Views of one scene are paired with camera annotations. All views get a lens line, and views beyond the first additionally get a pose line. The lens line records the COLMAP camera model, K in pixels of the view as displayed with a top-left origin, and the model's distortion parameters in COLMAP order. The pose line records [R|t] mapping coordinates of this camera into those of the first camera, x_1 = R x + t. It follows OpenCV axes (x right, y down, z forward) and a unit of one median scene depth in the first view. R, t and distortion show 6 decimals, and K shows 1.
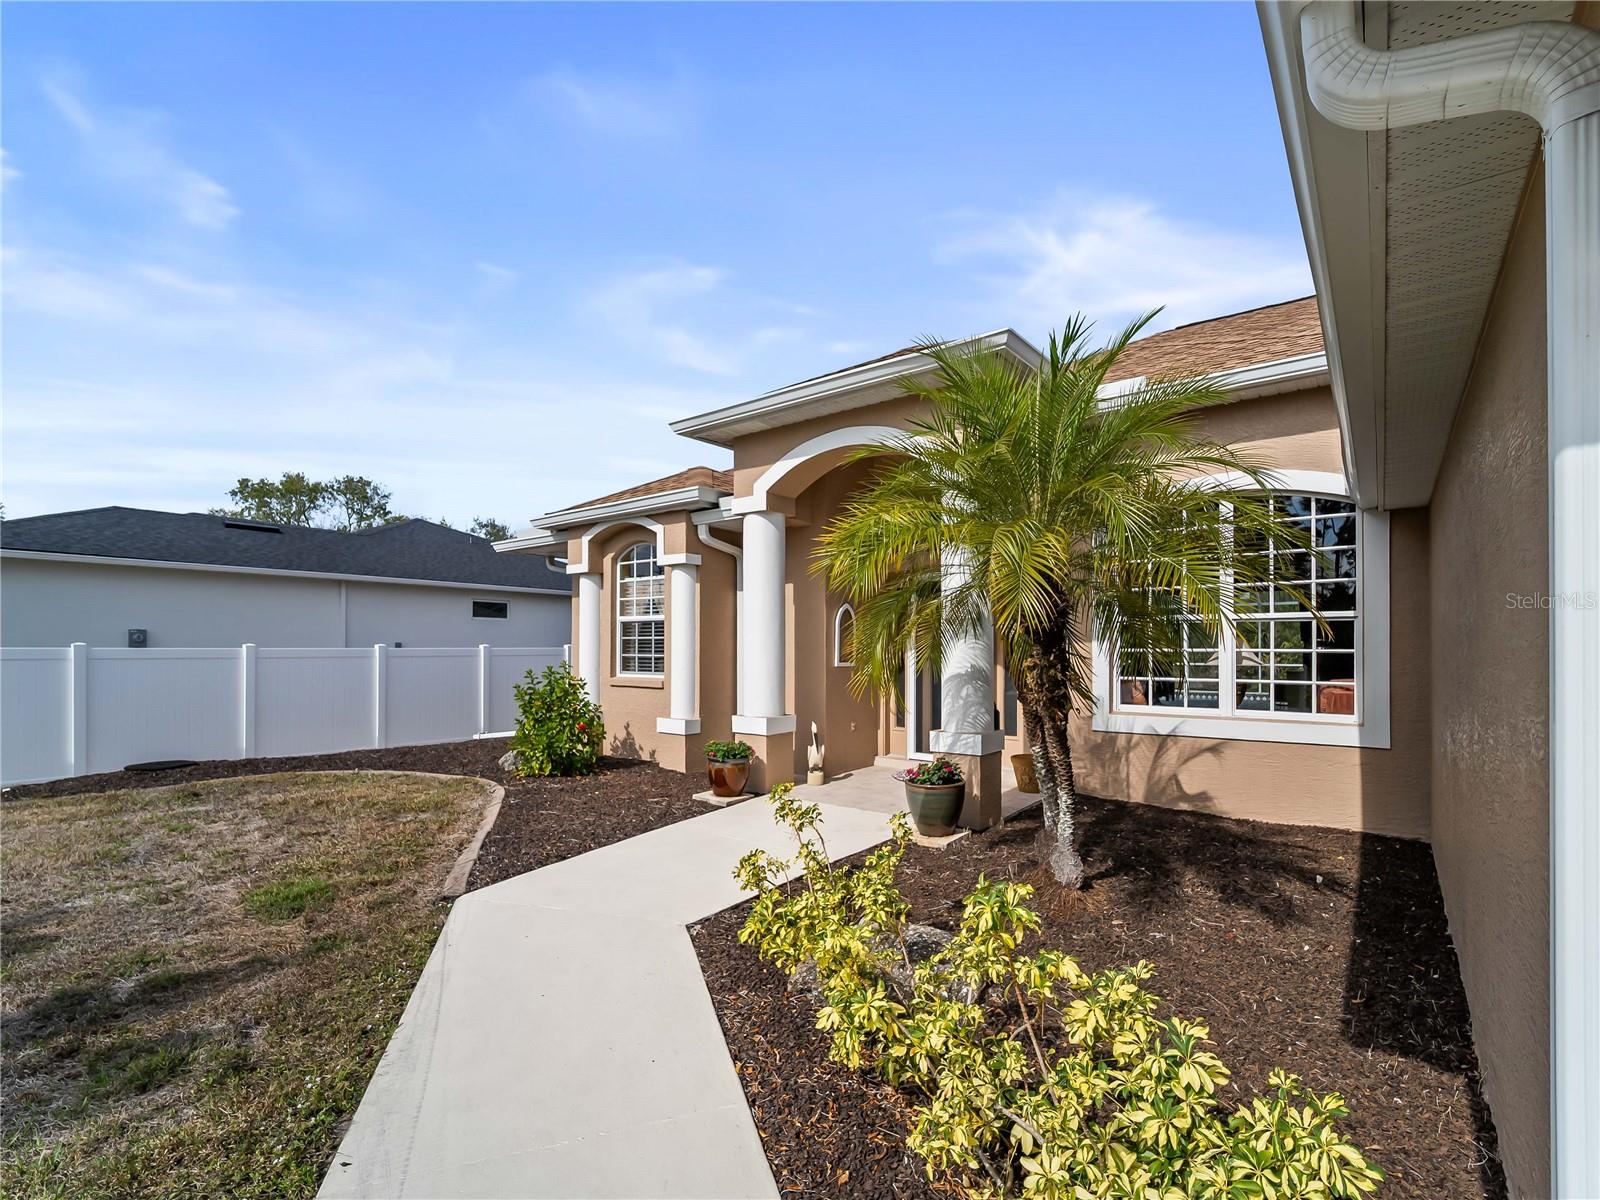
lens RADIAL K [[755.9, 0, 807.5], [0, 755.9, 640.7], [0, 0, 1]] dist [-0.001300, -0.000190]
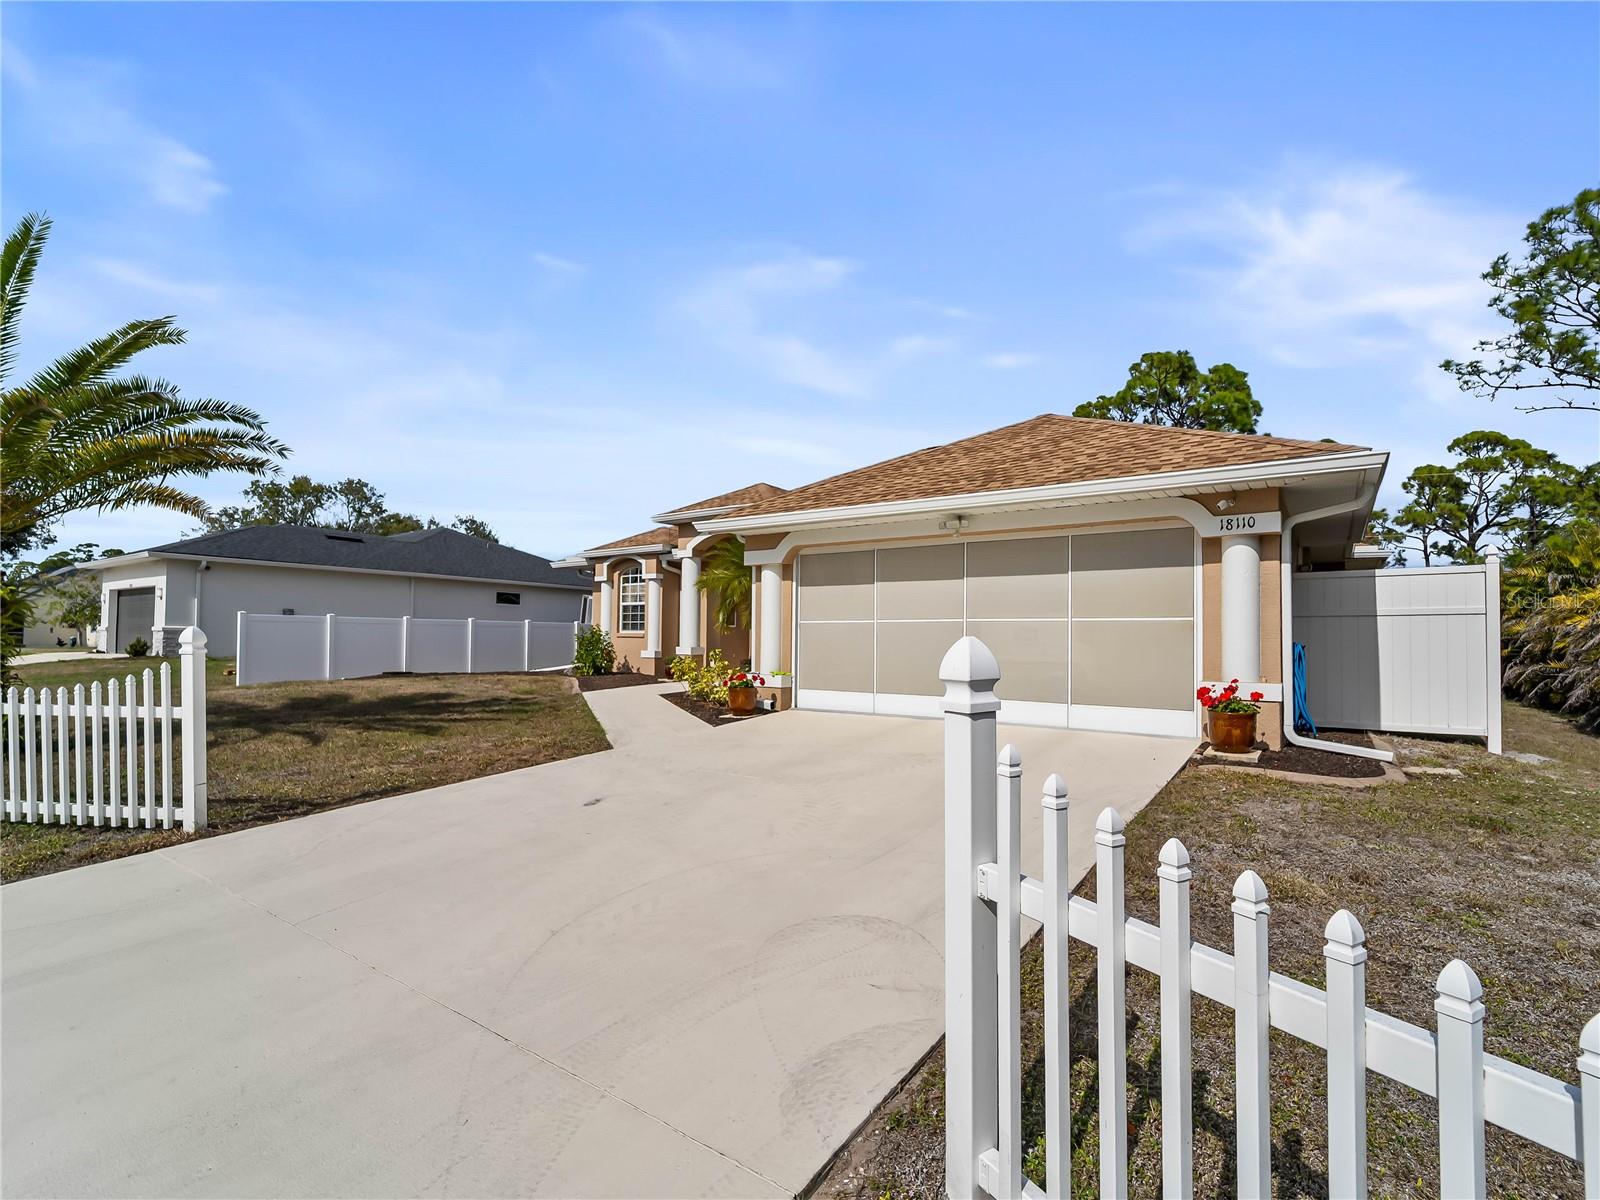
lens RADIAL K [[743.0, 0, 809.2], [0, 743.0, 612.8], [0, 0, 1]] dist [-0.007139, -0.000584]
pose [[0.998417, 0.009075, 0.055506, 0.157432], [-0.007675, 0.999648, -0.025394, 0.046506], [-0.055717, 0.024927, 0.998135, -1.124952]]
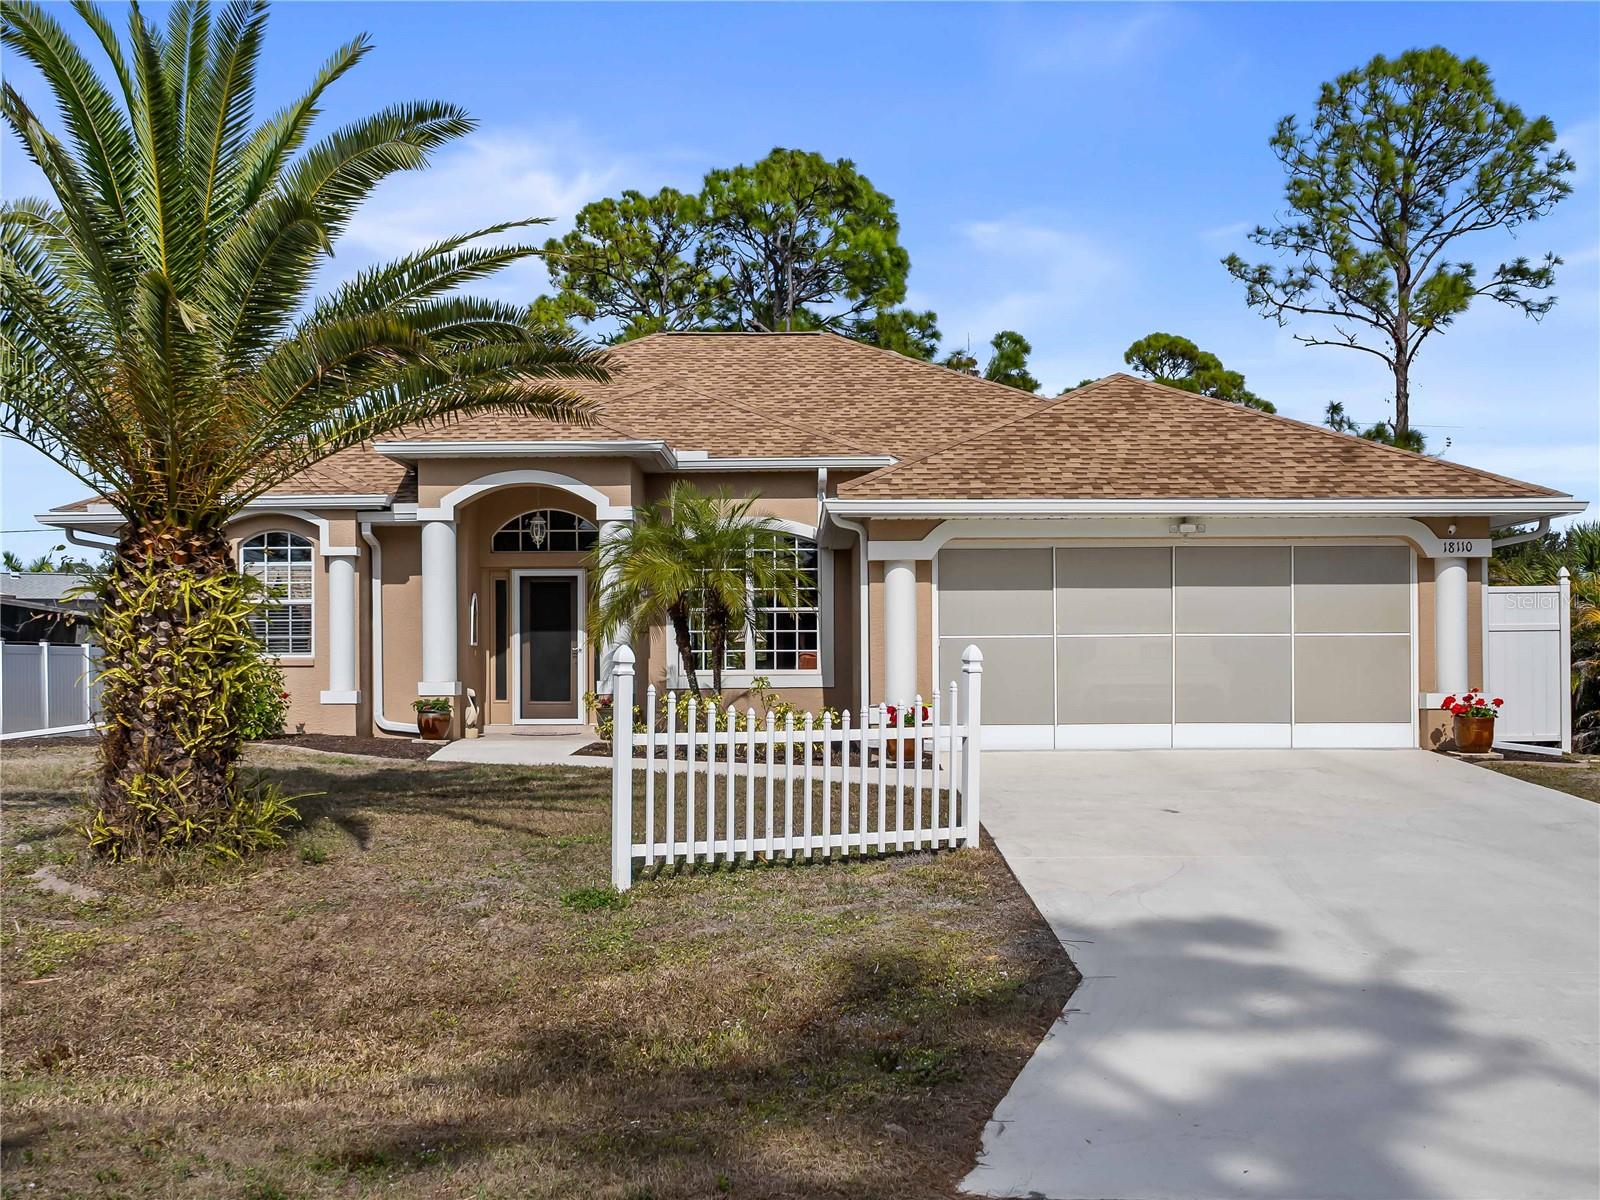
lens RADIAL K [[1740.2, 0, 802.8], [0, 1740.2, 676.7], [0, 0, 1]] dist [-0.003088, 0.051283]
pose [[0.794335, -0.006266, 0.607447, -1.224291], [0.001192, 0.999961, 0.008756, 0.060289], [-0.607478, -0.006231, 0.794312, -1.522547]]
